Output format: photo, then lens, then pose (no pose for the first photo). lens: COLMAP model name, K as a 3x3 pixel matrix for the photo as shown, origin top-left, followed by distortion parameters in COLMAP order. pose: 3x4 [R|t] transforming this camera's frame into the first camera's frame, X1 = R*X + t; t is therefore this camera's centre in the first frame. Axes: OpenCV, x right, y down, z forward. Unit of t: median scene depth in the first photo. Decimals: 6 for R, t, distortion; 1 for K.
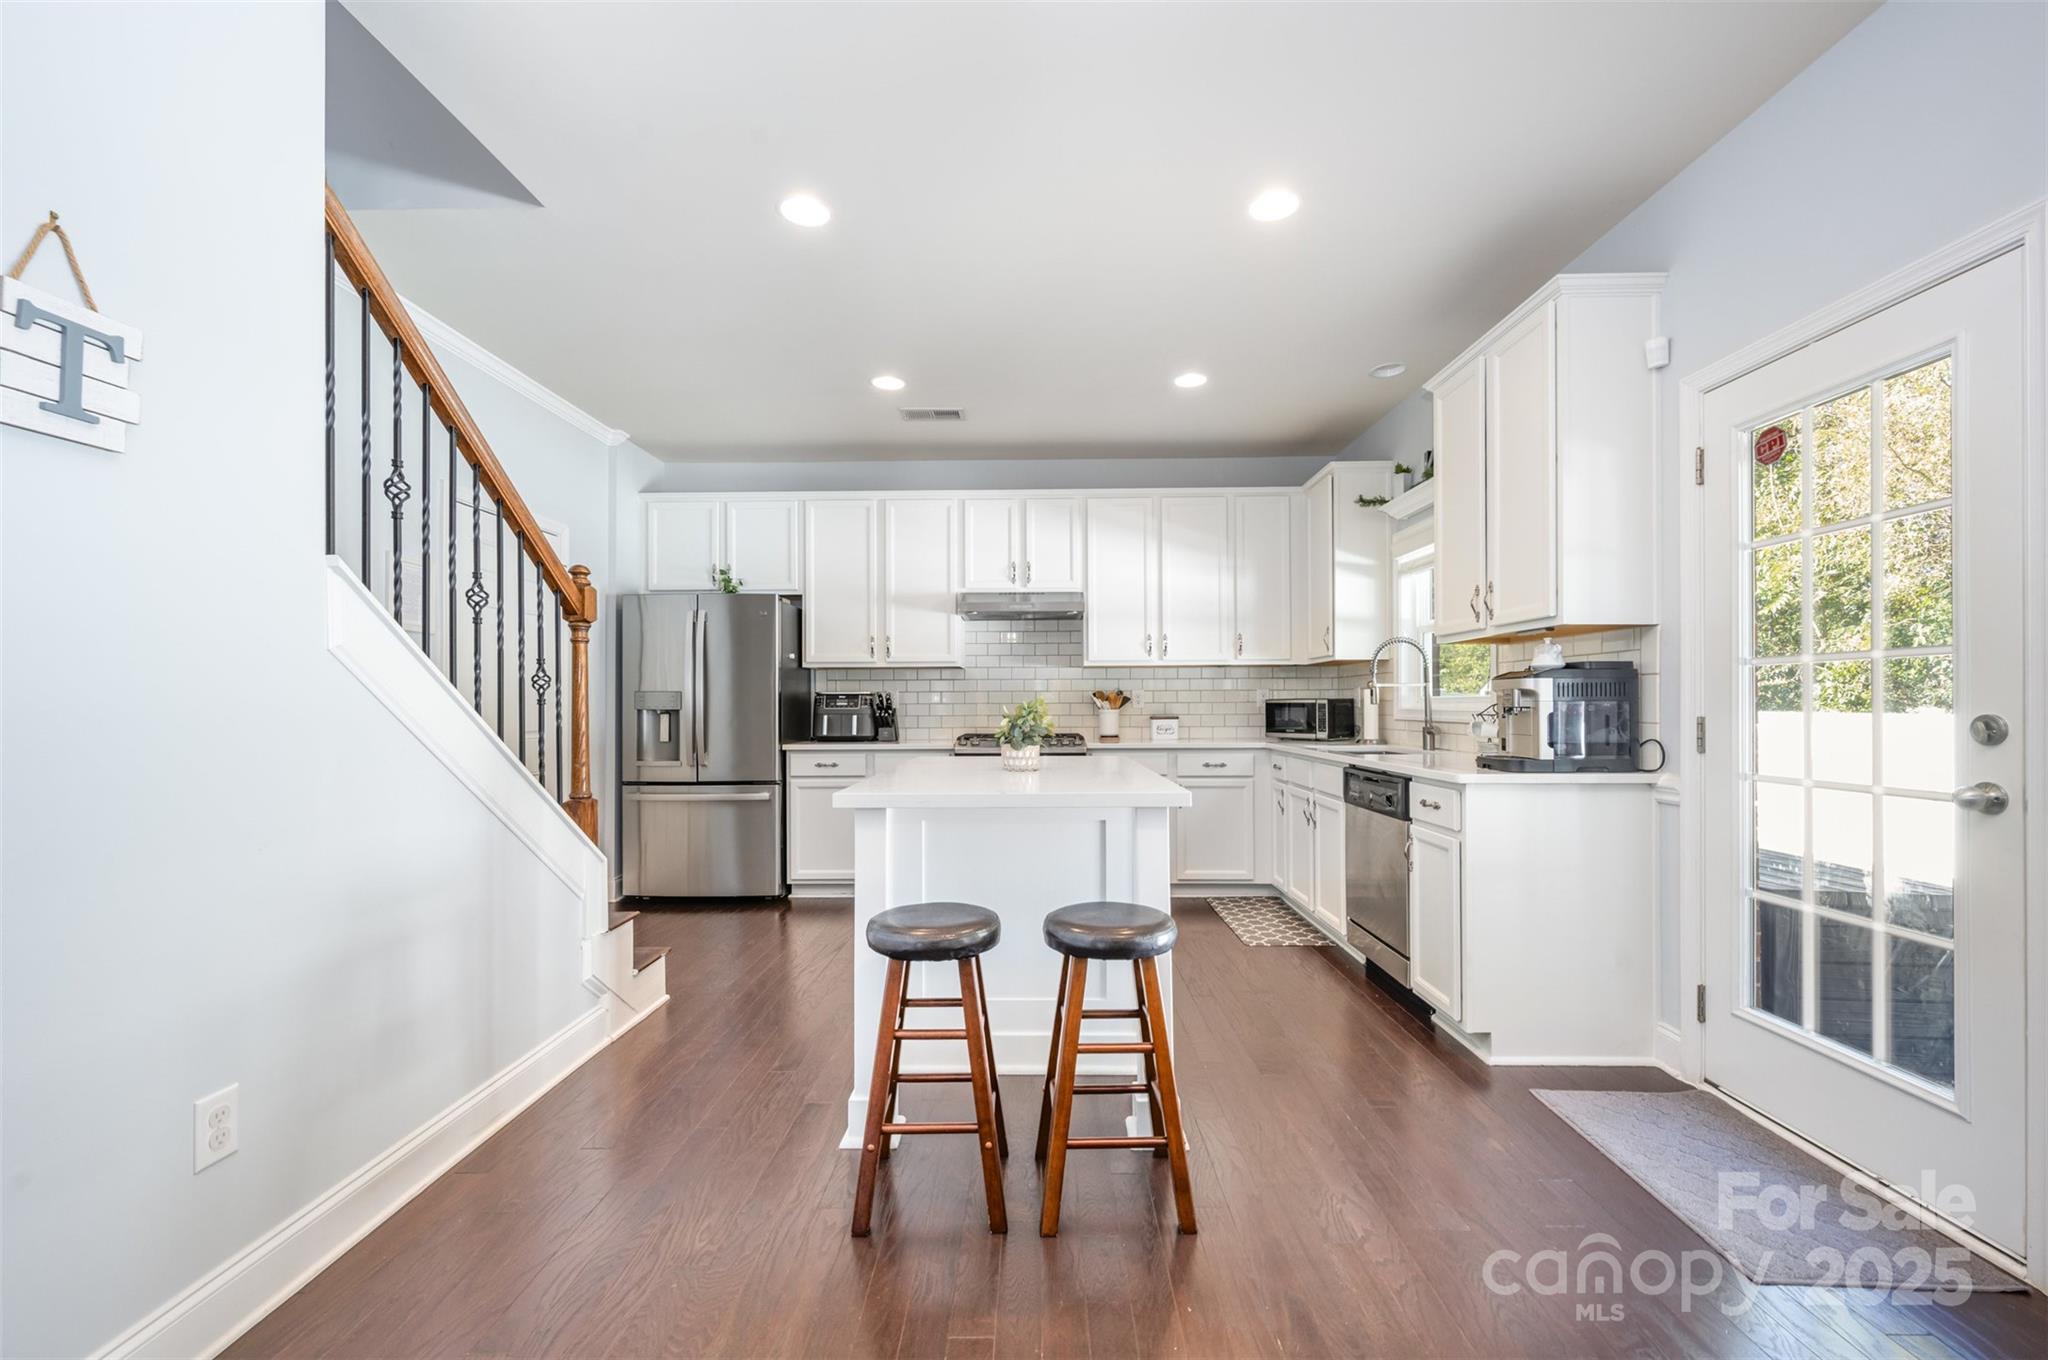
lens RADIAL K [[825.9, 0, 1031.6], [0, 825.9, 702.0], [0, 0, 1]] dist [-0.001835, 0.000824]
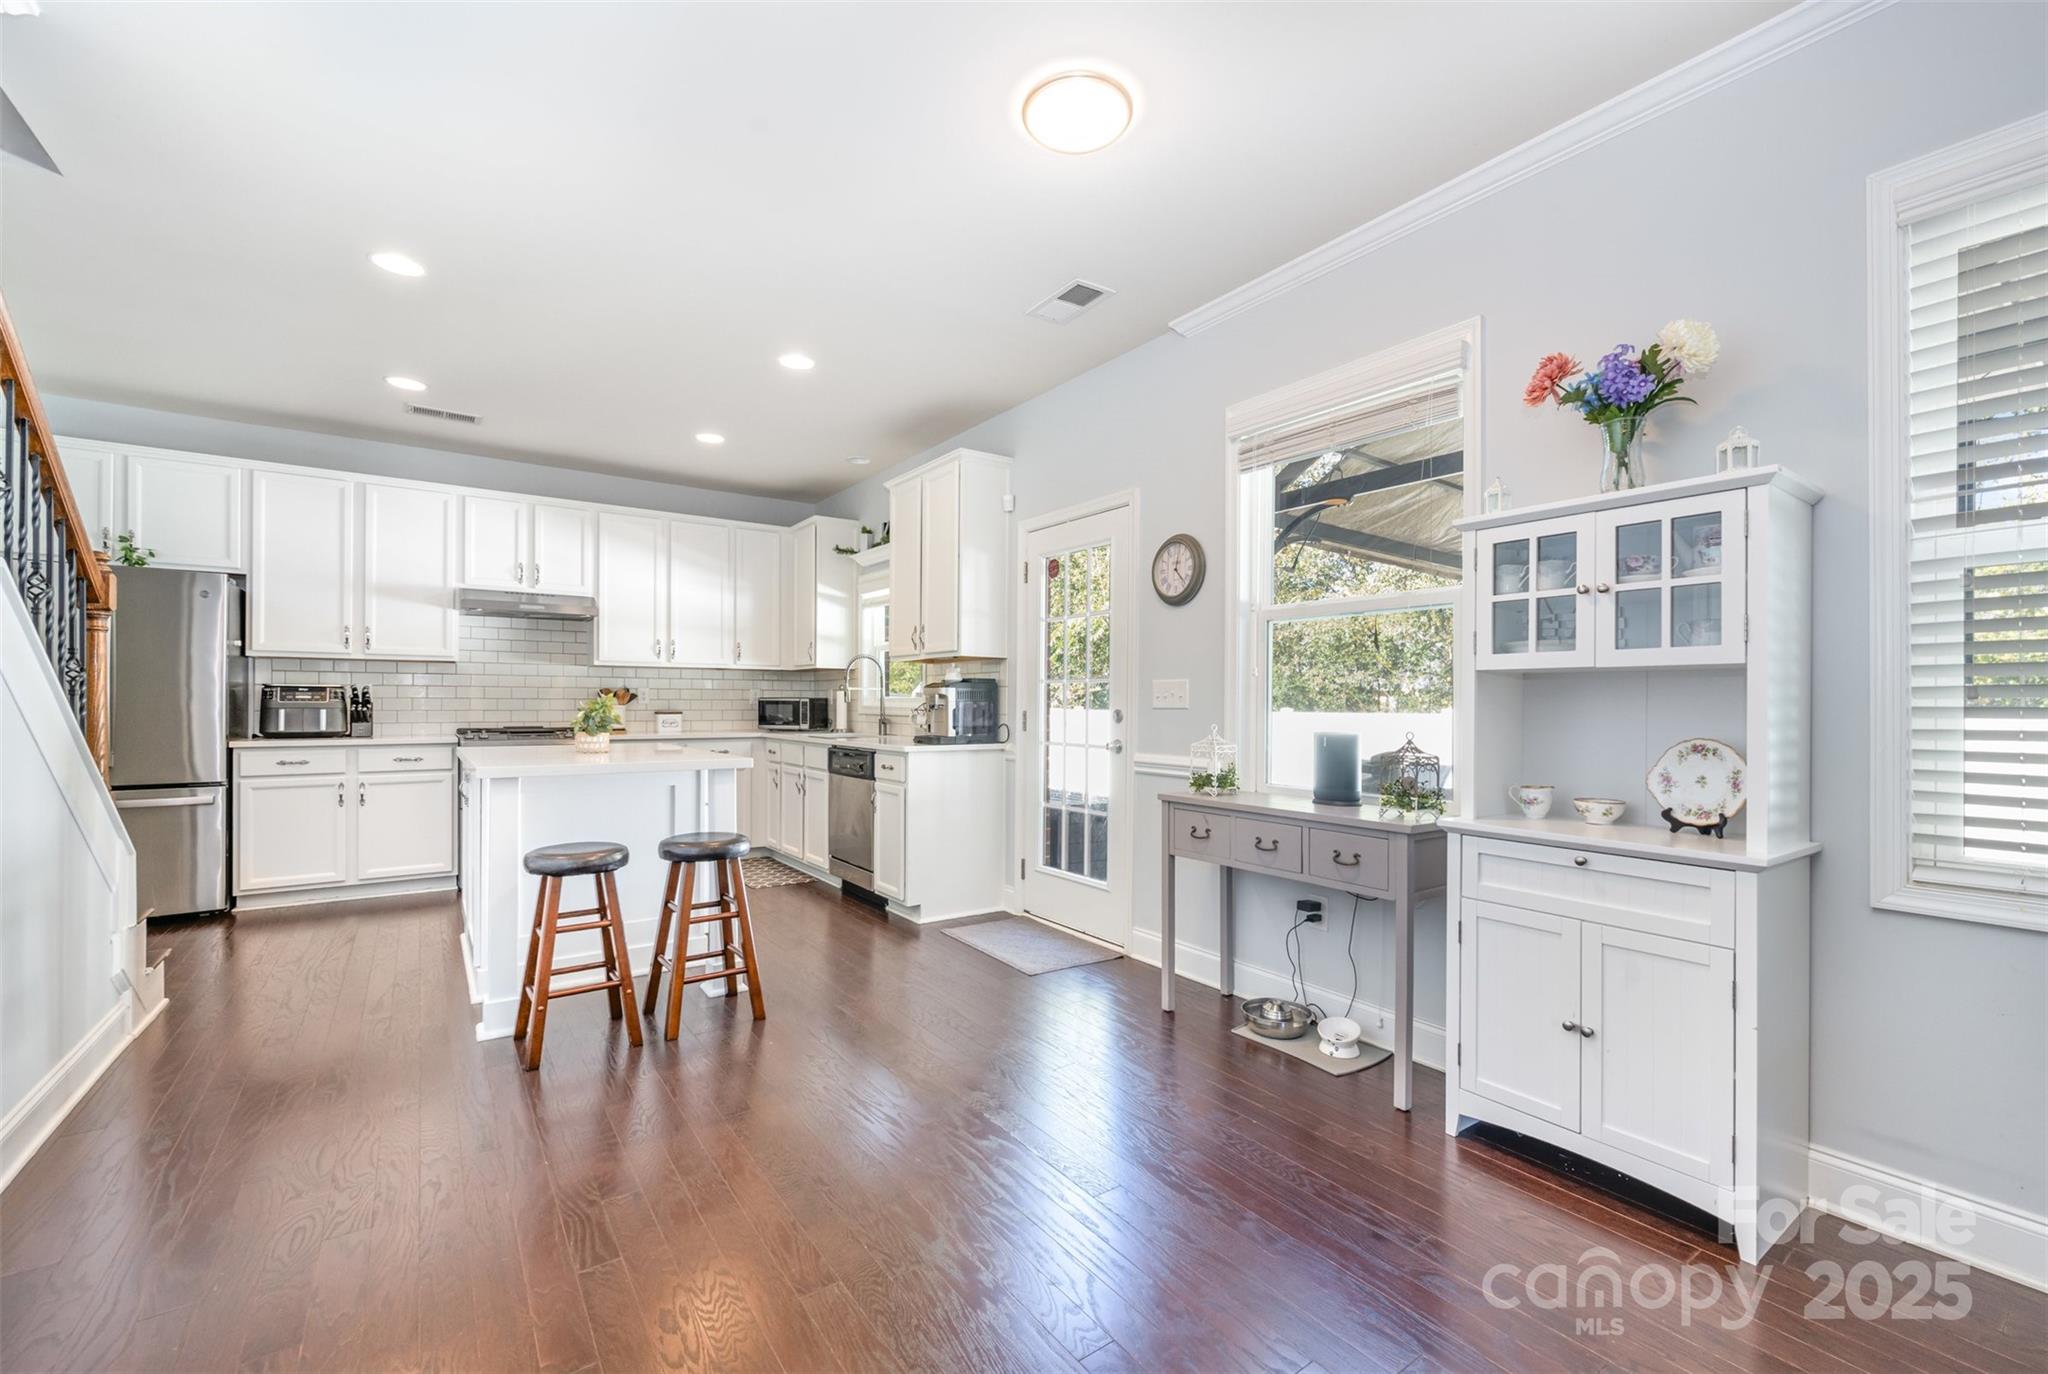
lens RADIAL K [[842.4, 0, 1021.8], [0, 842.4, 700.0], [0, 0, 1]] dist [0.002645, -0.000239]
pose [[0.808582, 0.010427, 0.588290, -0.167698], [-0.010659, 0.999938, -0.003073, -0.000123], [-0.588286, -0.003786, 0.808644, -0.292451]]
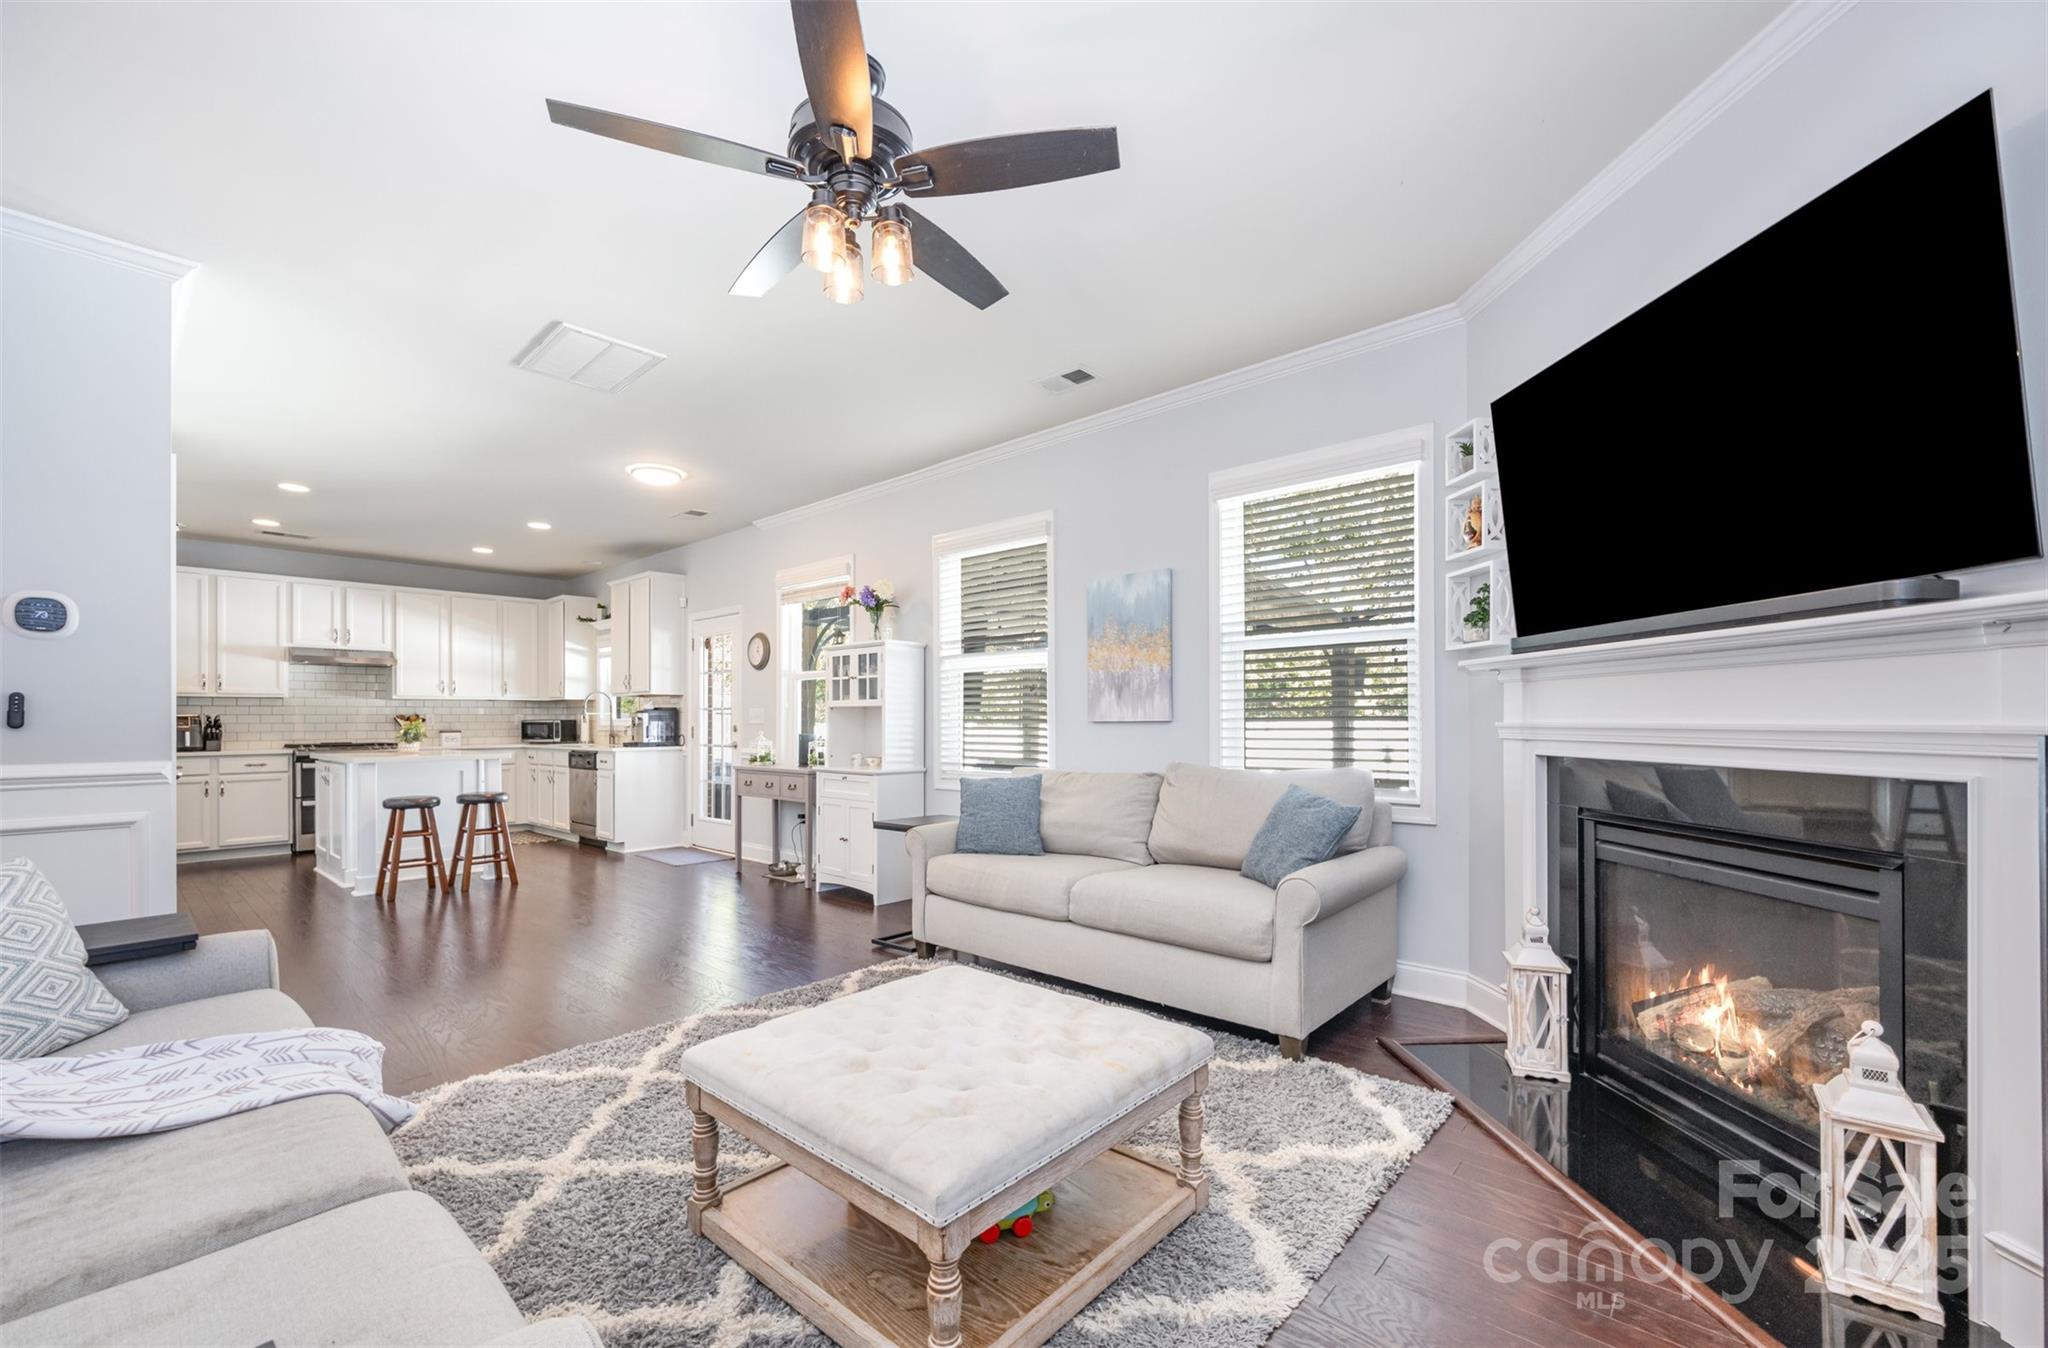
lens RADIAL K [[825.9, 0, 1023.0], [0, 825.9, 714.8], [0, 0, 1]] dist [-0.001835, 0.000824]
pose [[0.655291, 0.005301, 0.755358, -0.417248], [0.000948, 0.999969, -0.007841, 0.000020], [-0.755376, 0.005854, 0.655266, -1.153569]]
